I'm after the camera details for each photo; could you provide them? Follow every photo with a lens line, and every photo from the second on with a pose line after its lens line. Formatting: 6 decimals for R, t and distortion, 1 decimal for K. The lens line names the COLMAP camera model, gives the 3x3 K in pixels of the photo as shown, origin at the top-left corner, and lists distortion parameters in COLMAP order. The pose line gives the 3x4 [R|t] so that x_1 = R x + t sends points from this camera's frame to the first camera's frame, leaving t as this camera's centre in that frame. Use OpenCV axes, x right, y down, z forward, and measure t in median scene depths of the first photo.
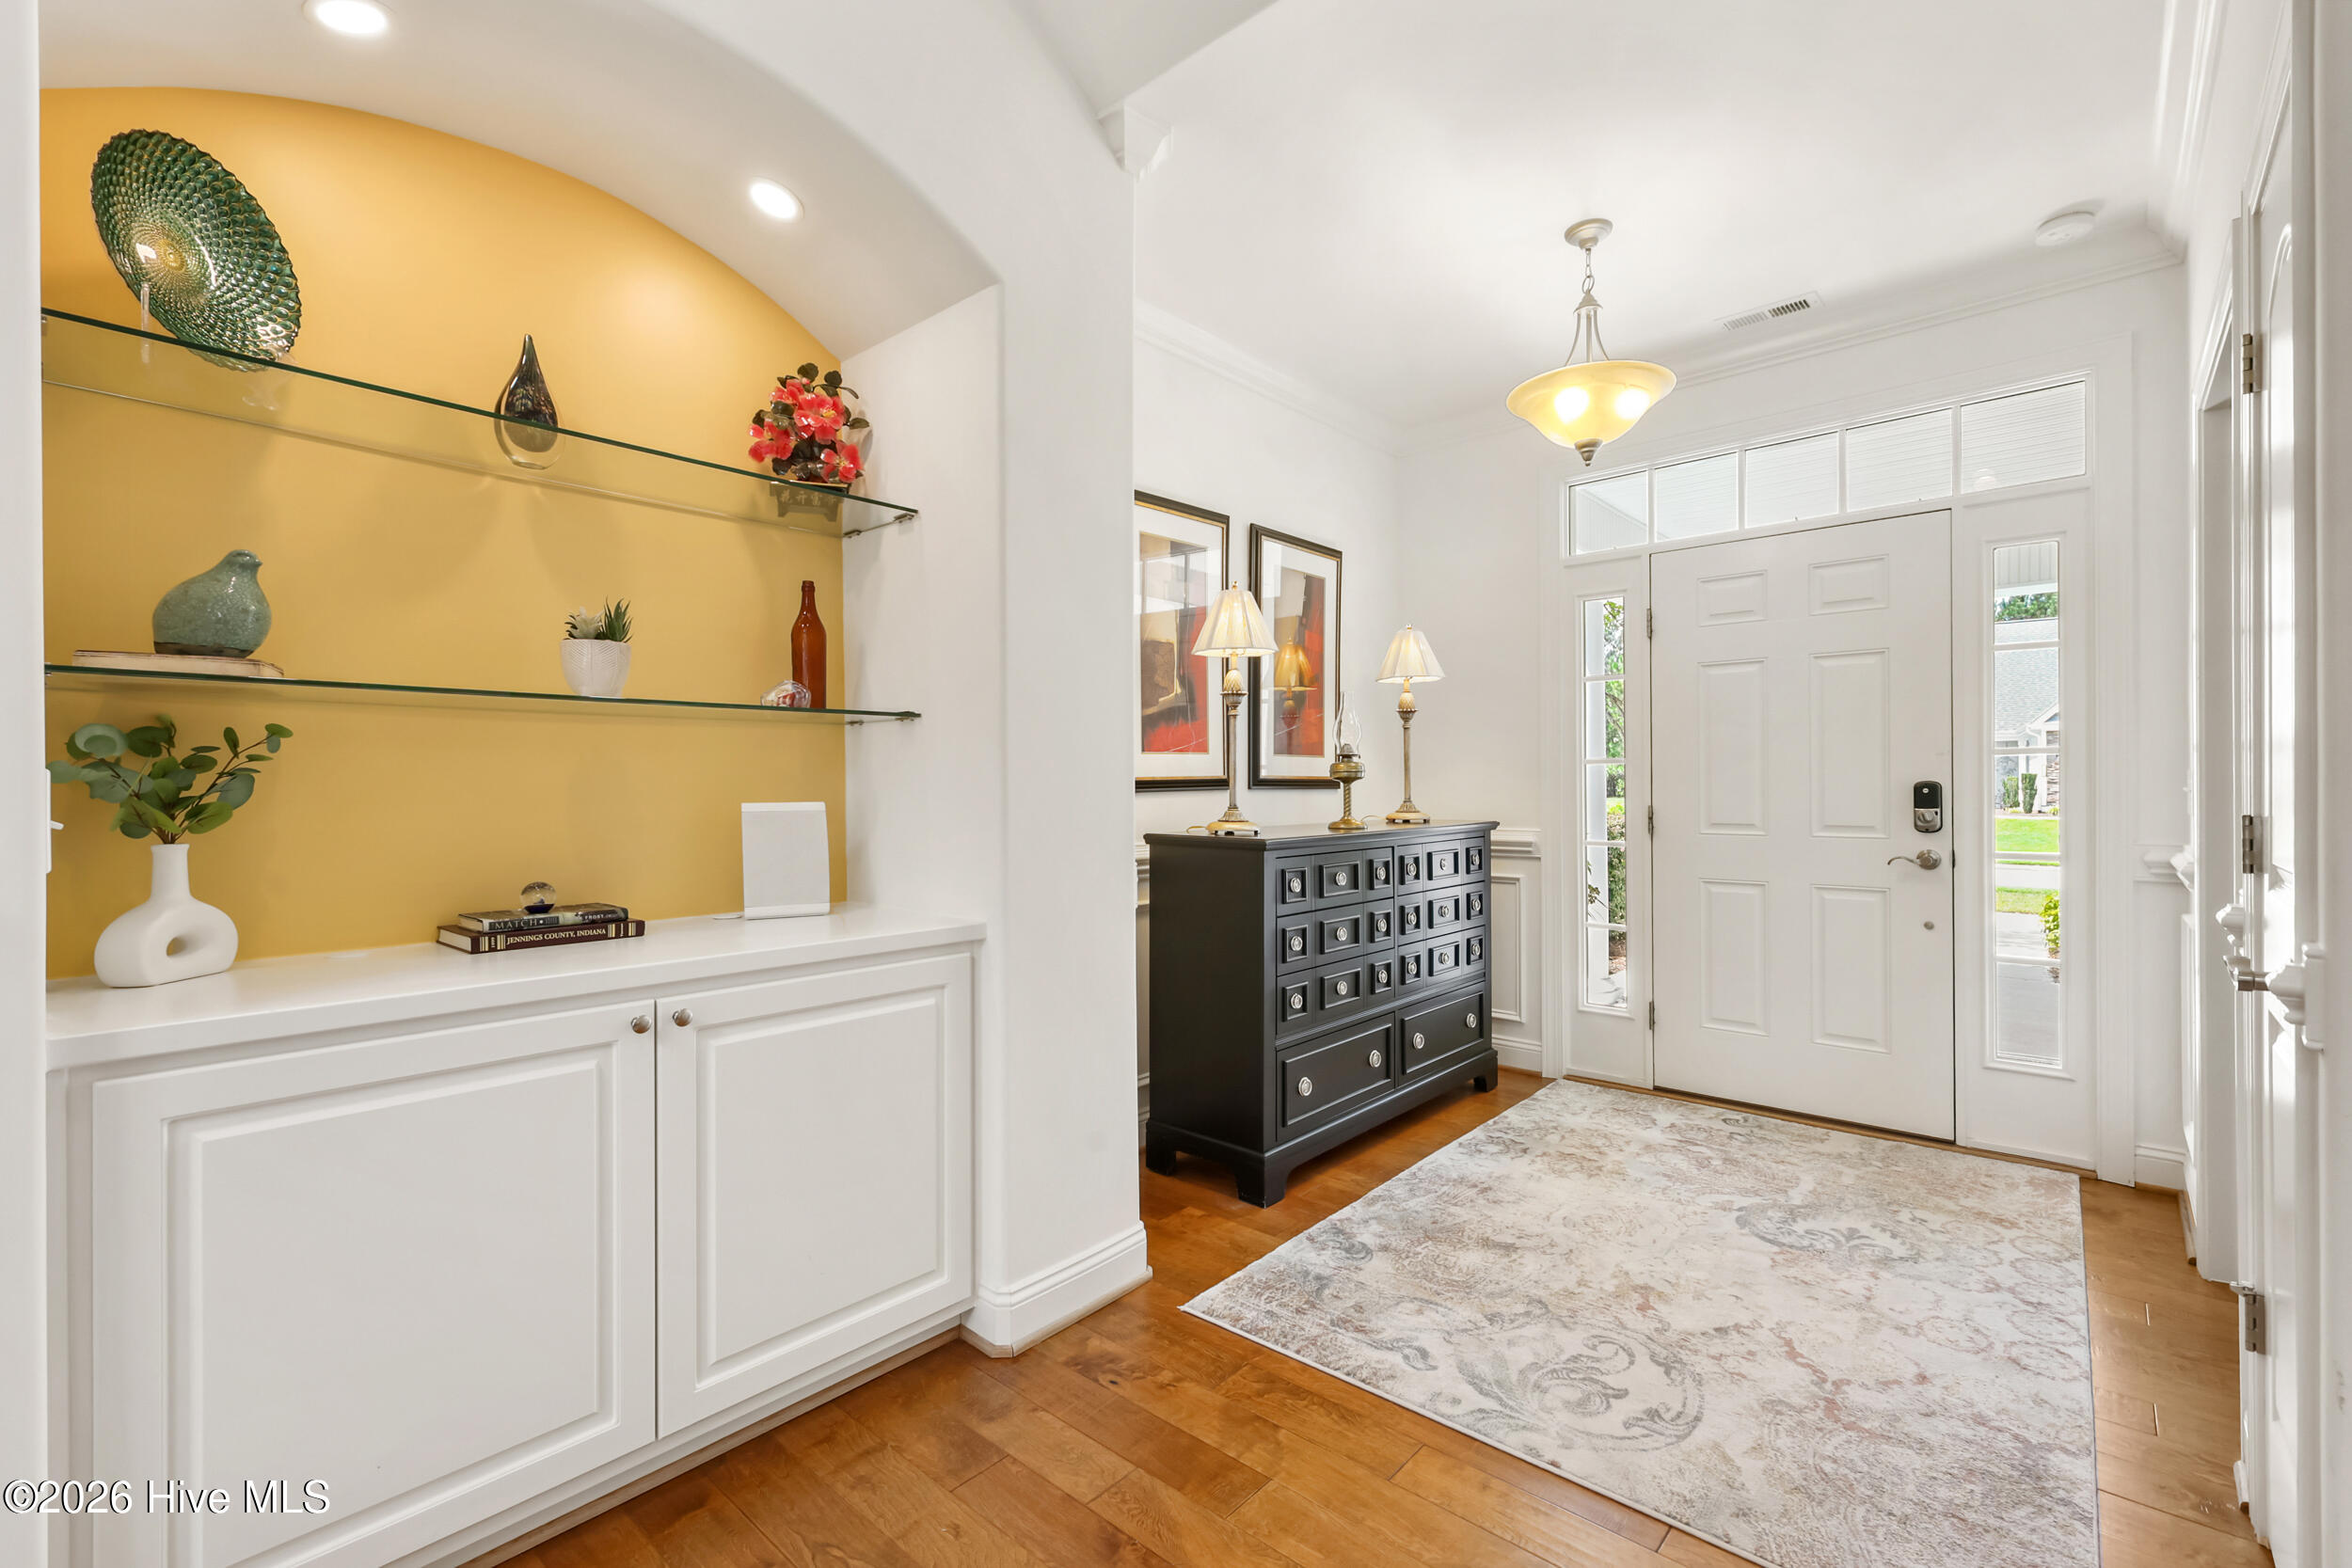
lens RADIAL K [[1021.9, 0, 1177.7], [0, 1021.9, 789.4], [0, 0, 1]] dist [0.004345, -0.000194]
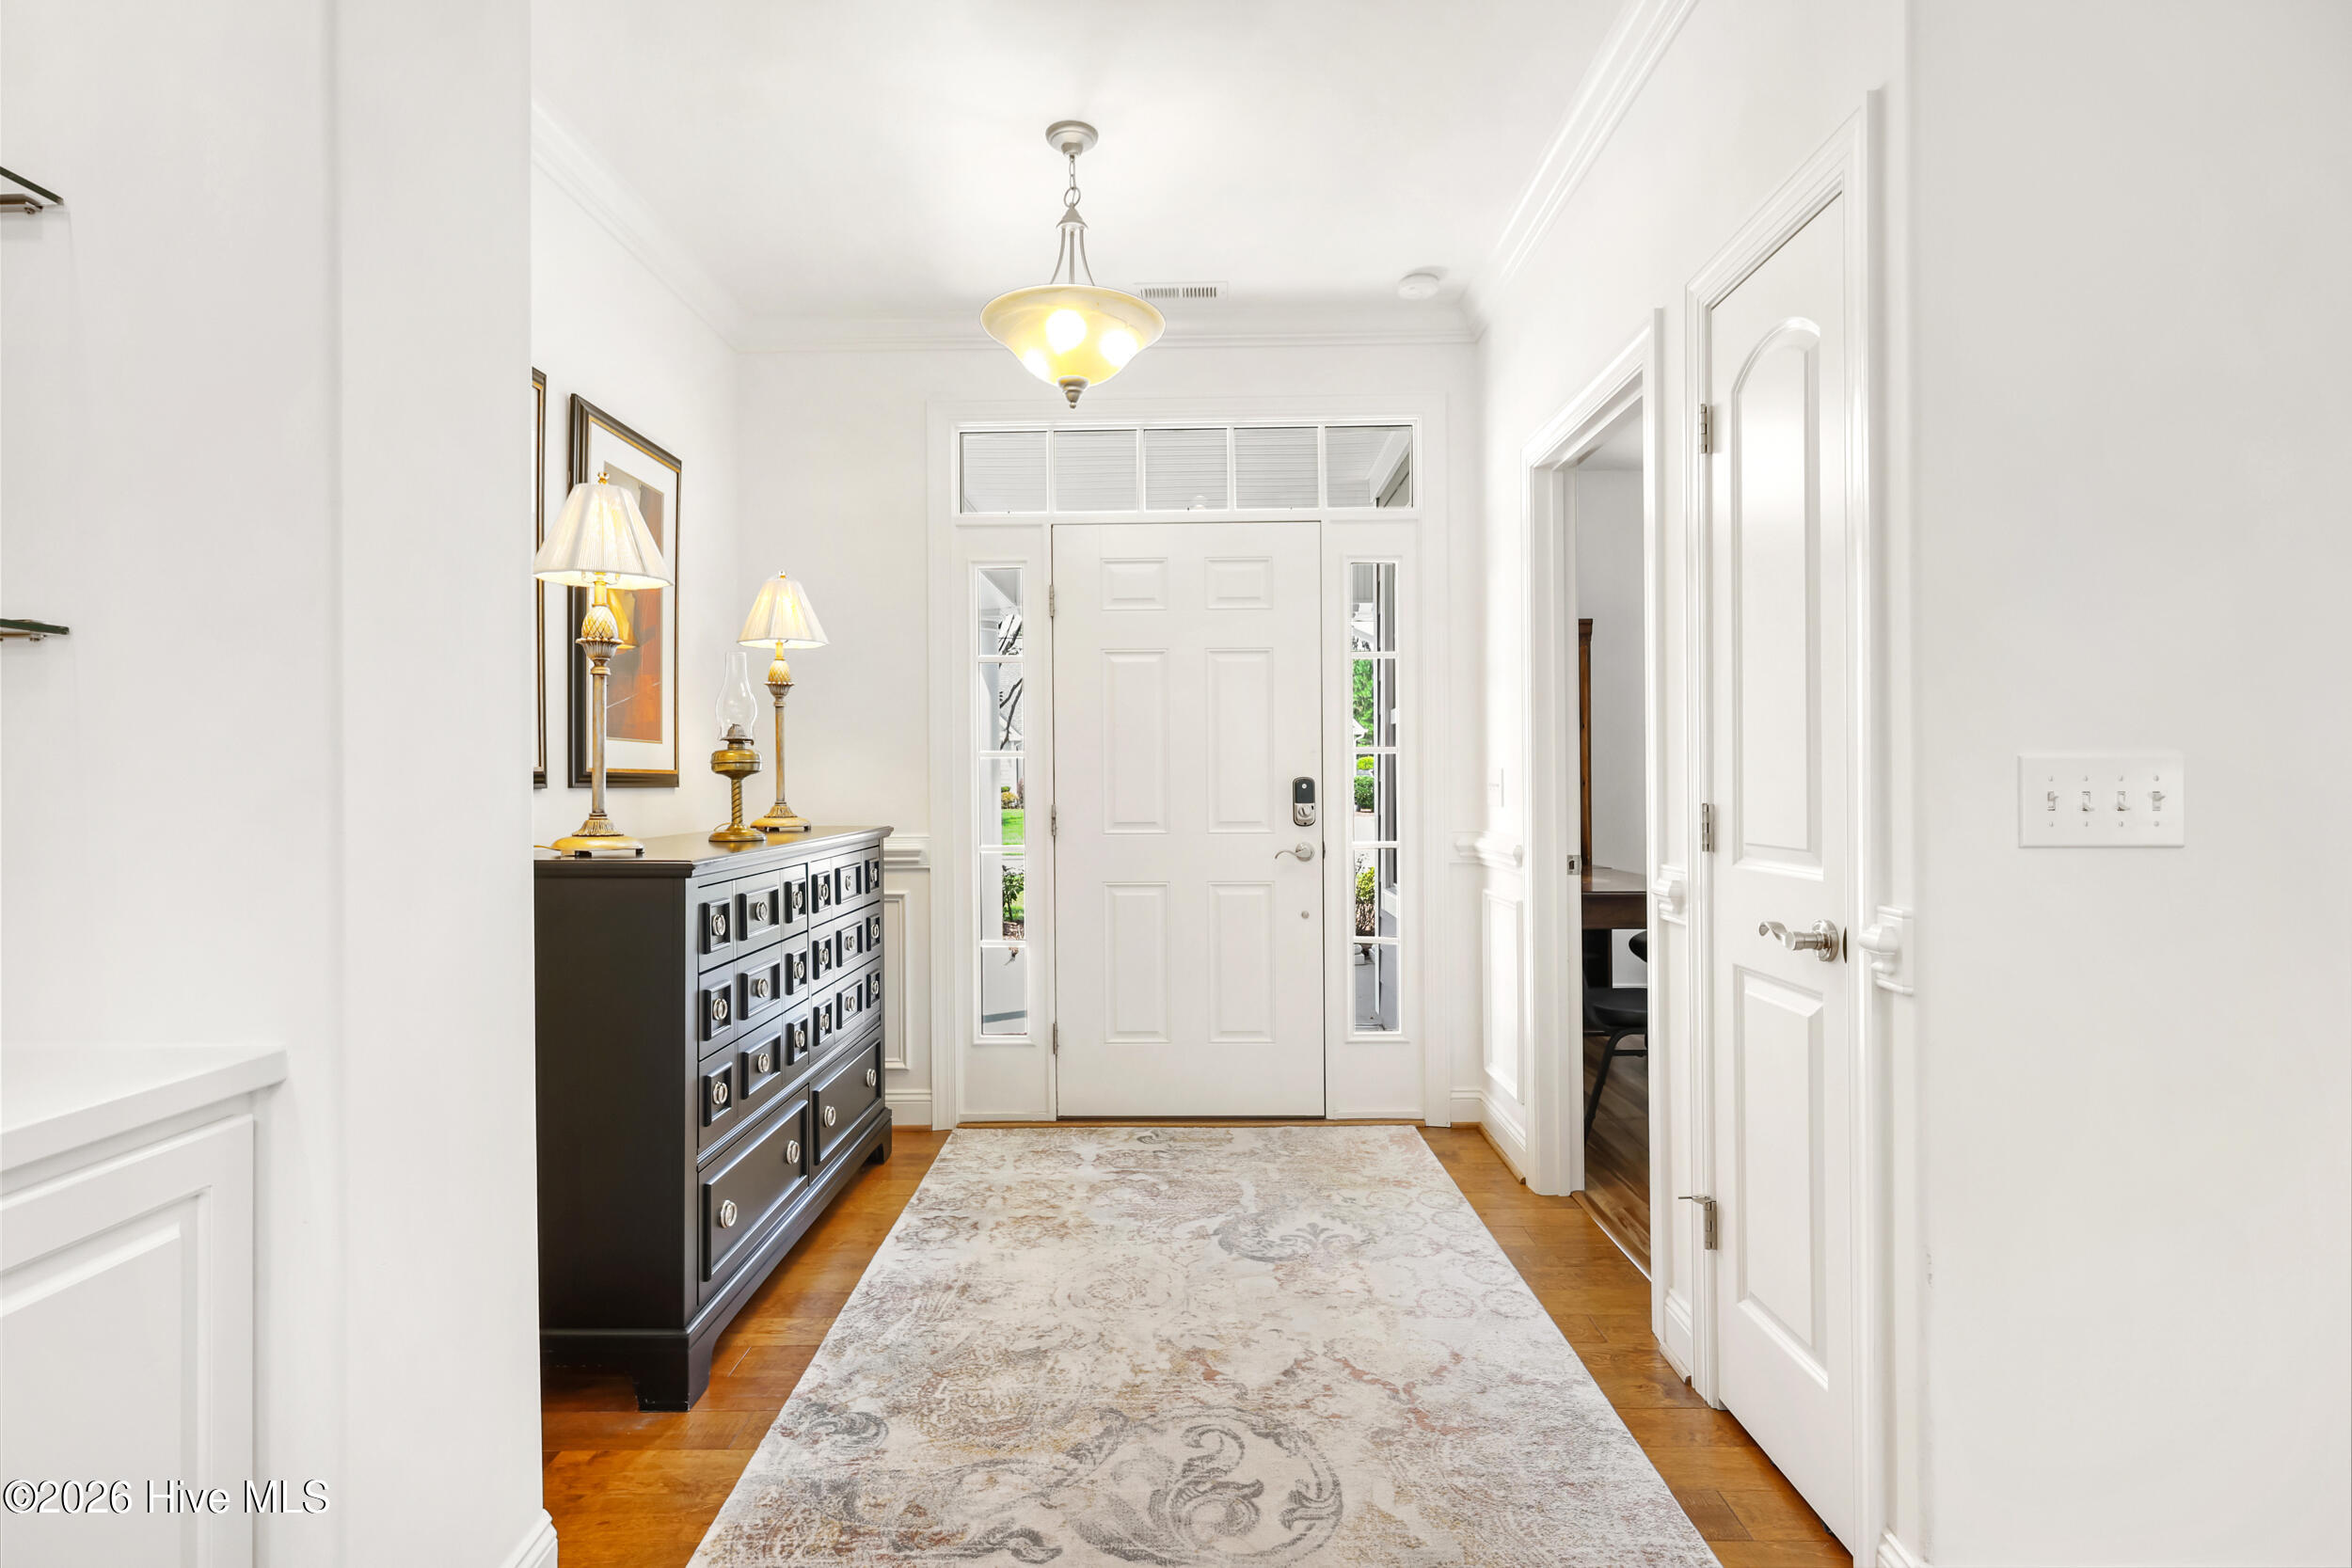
lens RADIAL K [[1175.7, 0, 1172.6], [0, 1175.7, 779.6], [0, 0, 1]] dist [0.002161, 0.000569]
pose [[0.753239, 0.000726, 0.657747, -0.185508], [0.005144, 0.999962, -0.006994, 0.002412], [-0.657727, 0.008651, 0.753207, 0.207148]]
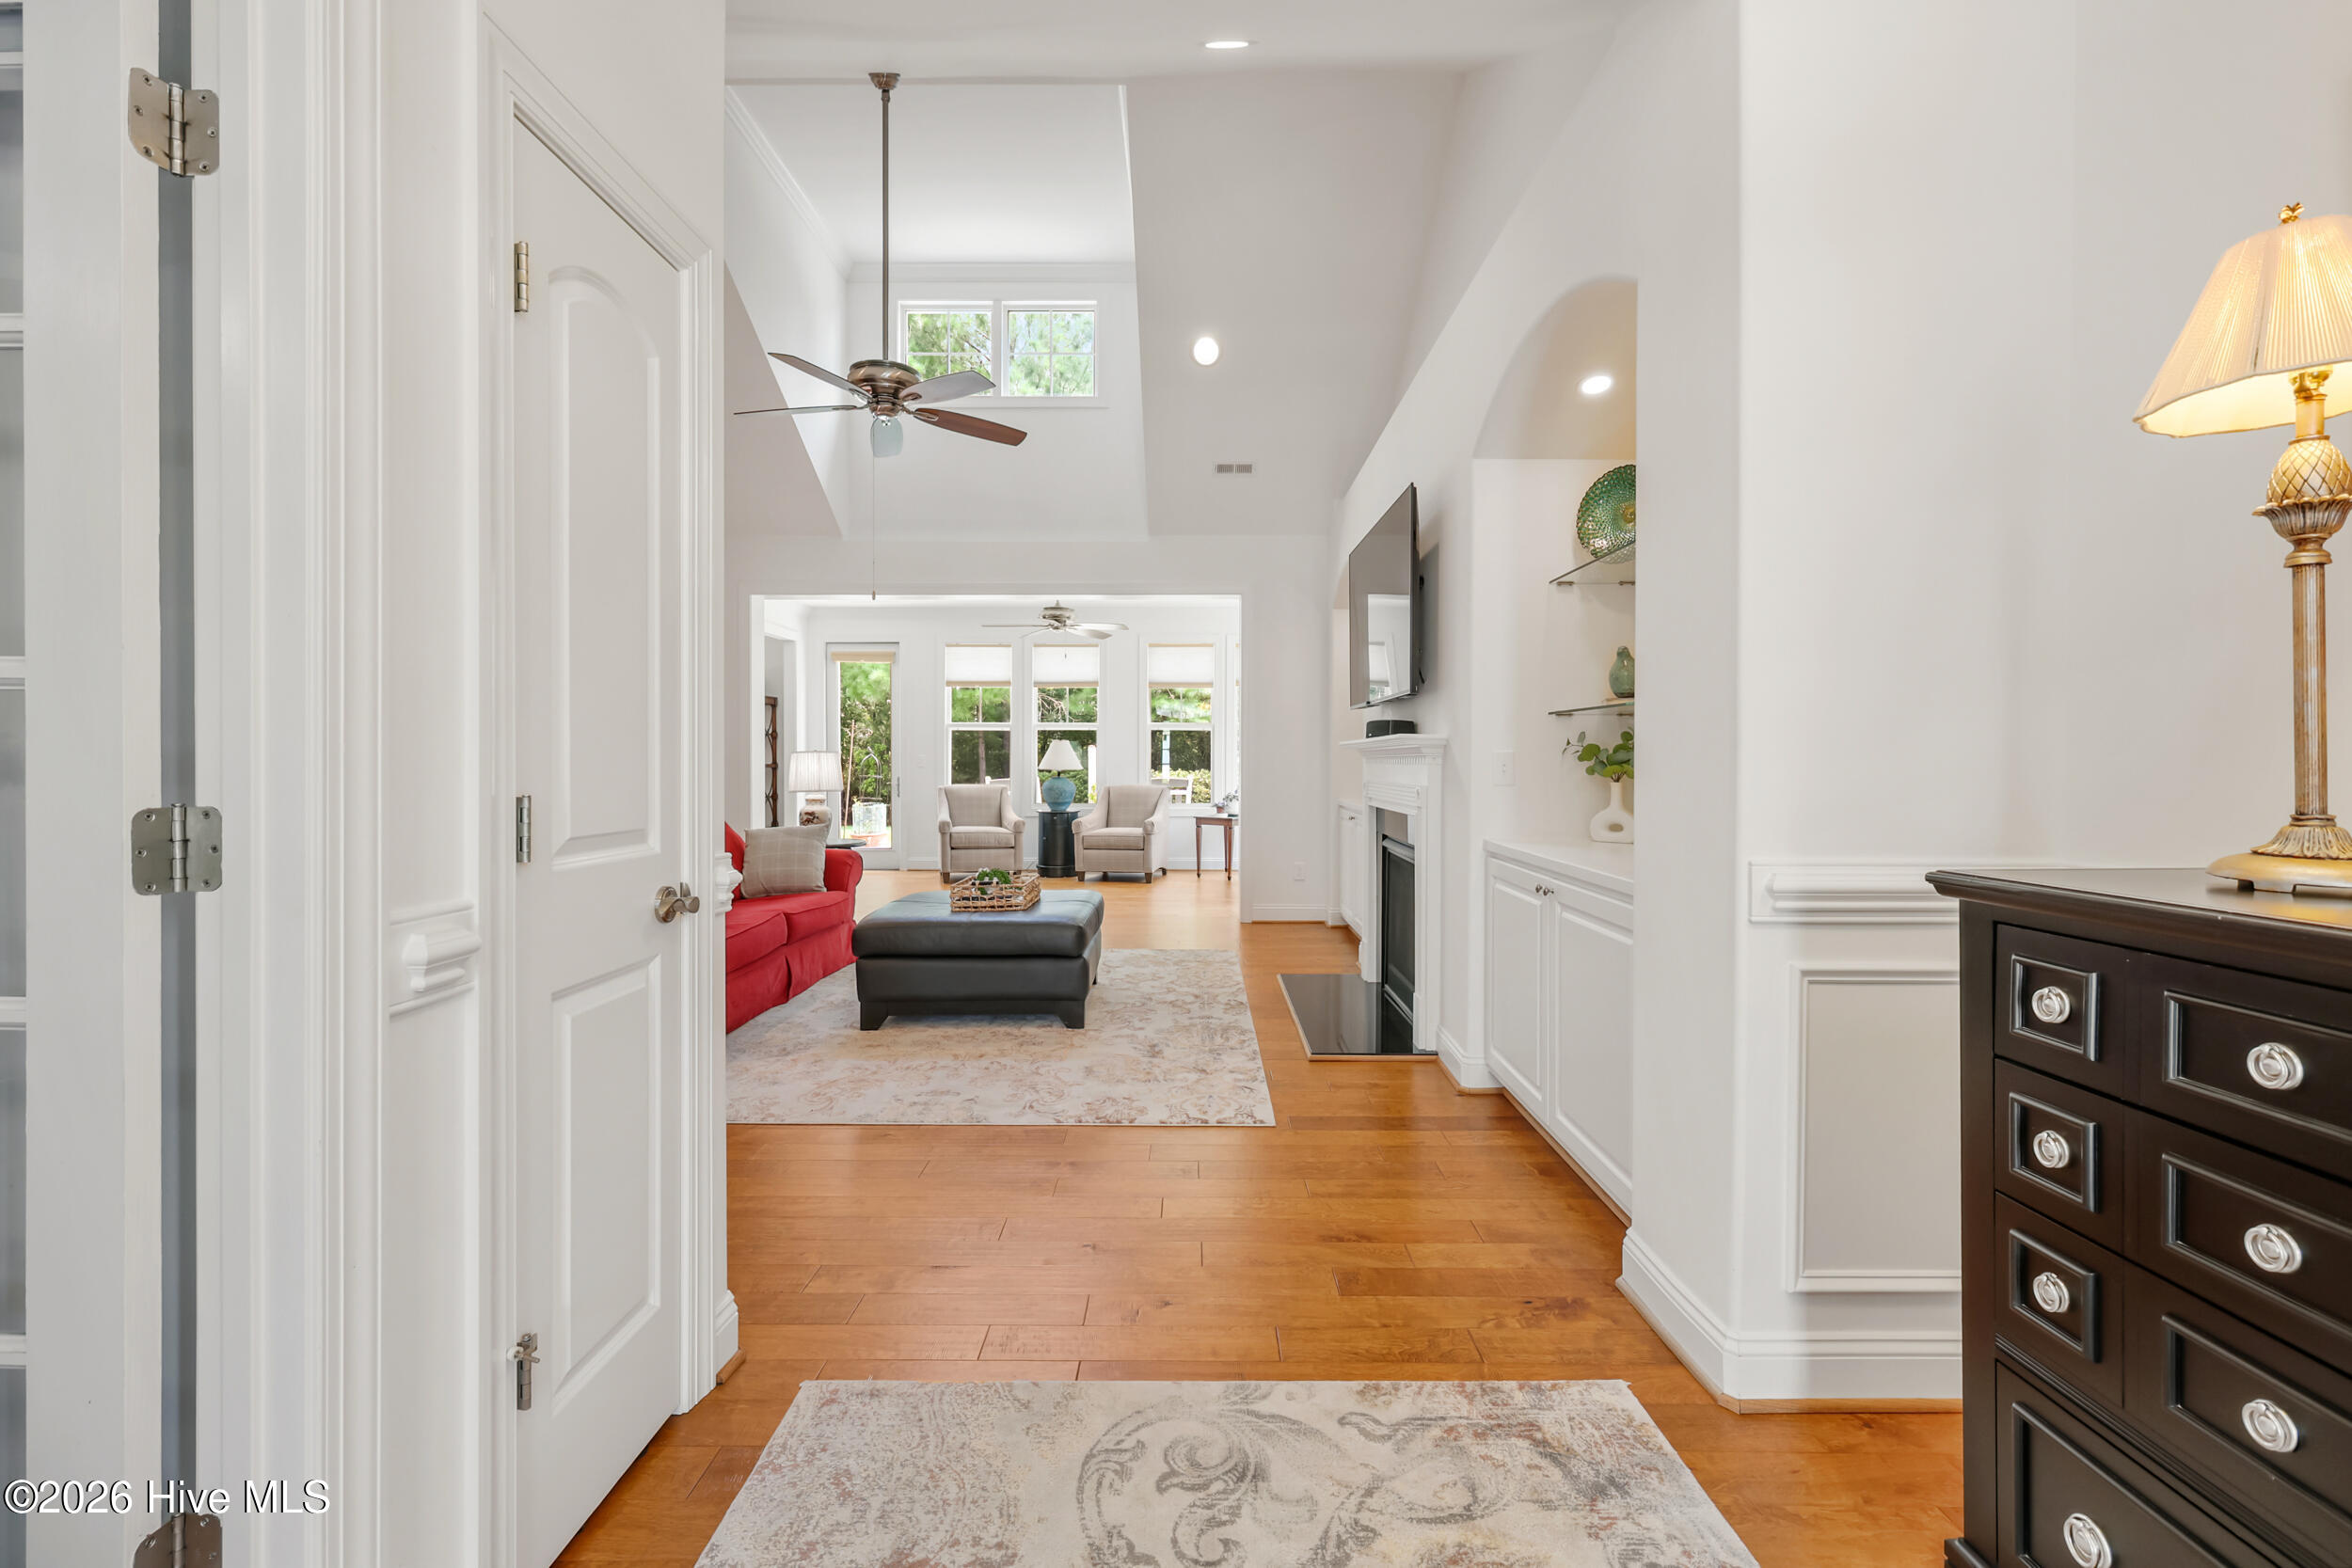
lens RADIAL K [[1021.9, 0, 1187.4], [0, 1021.9, 761.3], [0, 0, 1]] dist [0.004345, -0.000194]
pose [[-0.747208, 0.005068, -0.664571, 0.672293], [-0.001338, 0.999957, 0.009130, -0.006785], [0.664589, 0.007711, -0.747169, 1.130428]]
